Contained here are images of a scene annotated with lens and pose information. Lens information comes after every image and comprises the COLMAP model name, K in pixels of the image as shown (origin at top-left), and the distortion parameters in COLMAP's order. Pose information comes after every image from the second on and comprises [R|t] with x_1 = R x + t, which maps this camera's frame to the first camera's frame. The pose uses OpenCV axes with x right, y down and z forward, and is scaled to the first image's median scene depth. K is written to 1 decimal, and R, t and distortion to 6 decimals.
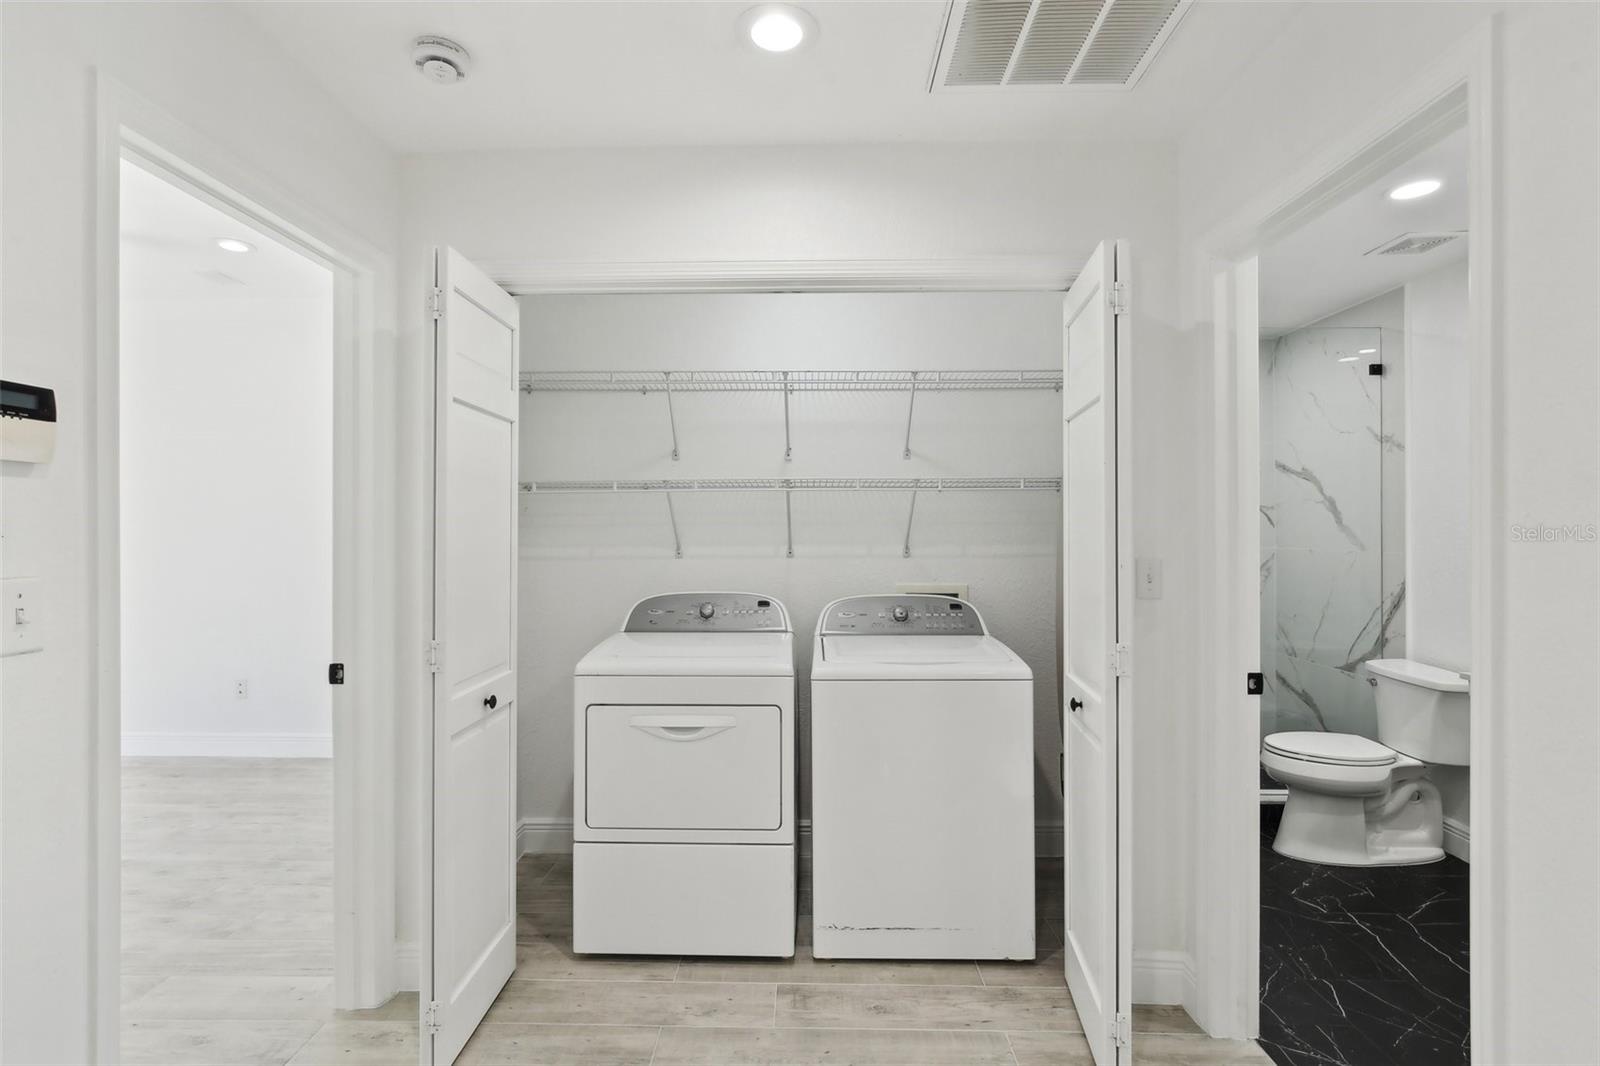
lens RADIAL K [[739.4, 0, 792.5], [0, 739.4, 527.9], [0, 0, 1]] dist [-0.005442, 0.001398]
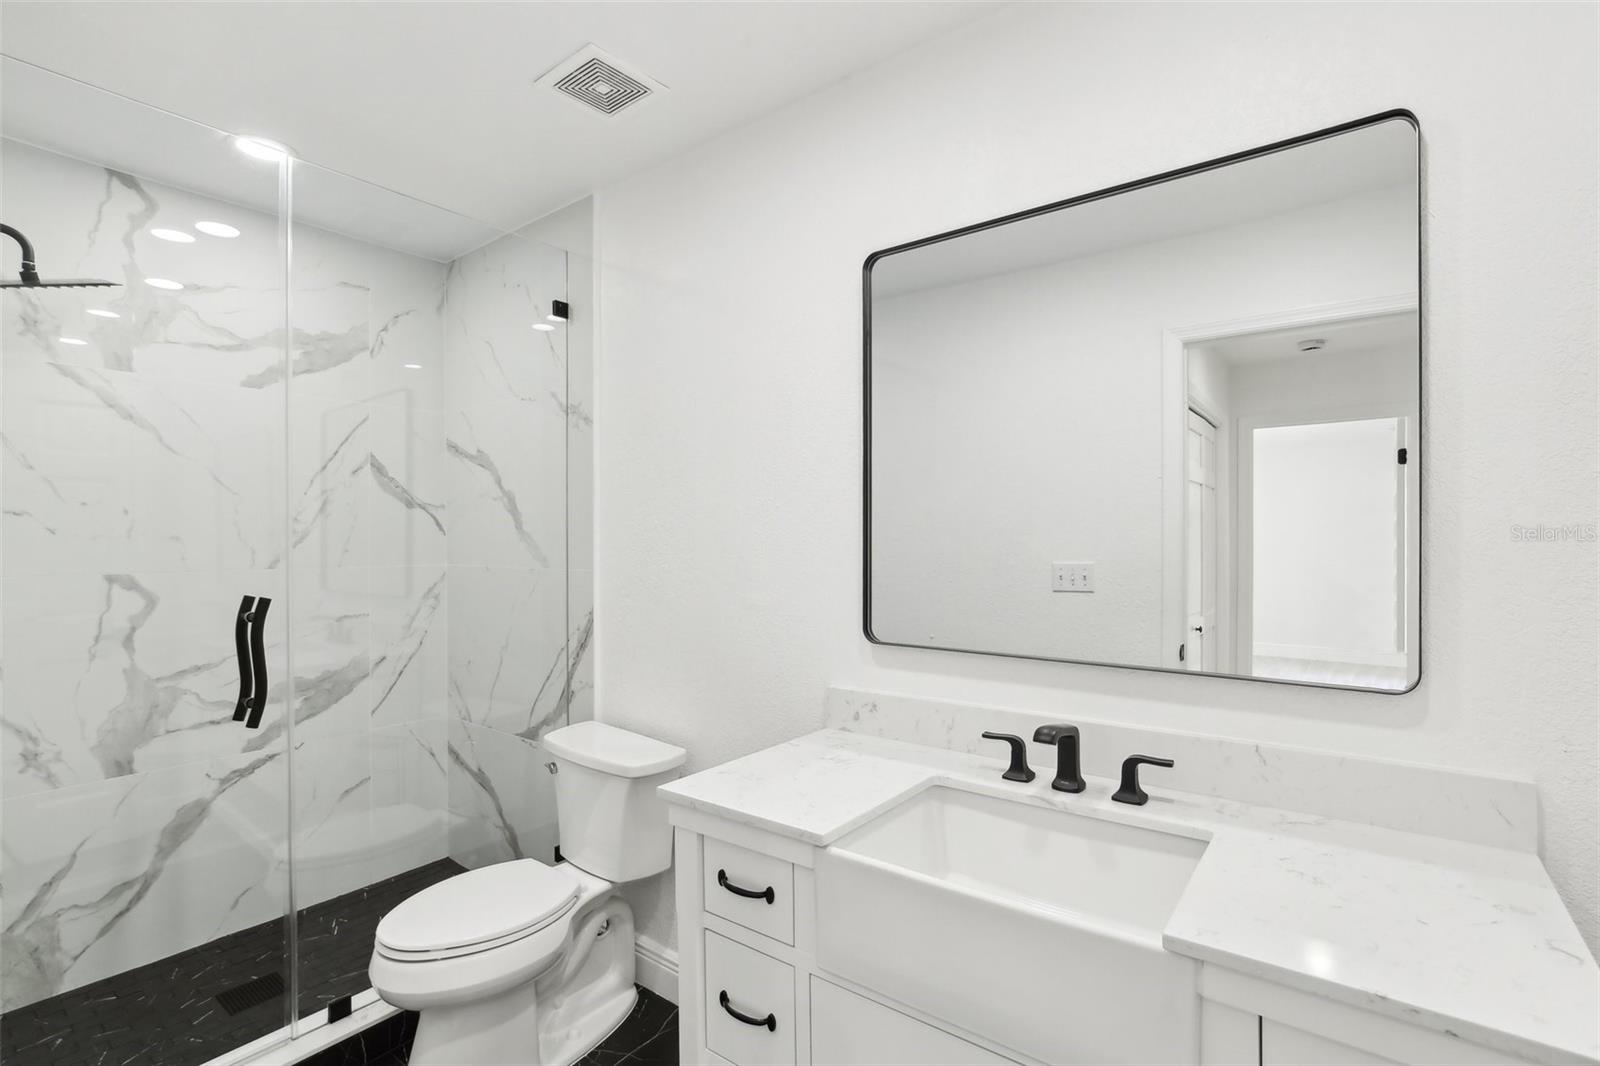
lens RADIAL K [[739.4, 0, 796.7], [0, 739.4, 538.7], [0, 0, 1]] dist [-0.005442, 0.001398]
pose [[0.586286, 0.003034, 0.810098, 0.355482], [-0.000257, 0.999994, -0.003559, 0.005794], [-0.810104, 0.001878, 0.586284, 0.407543]]
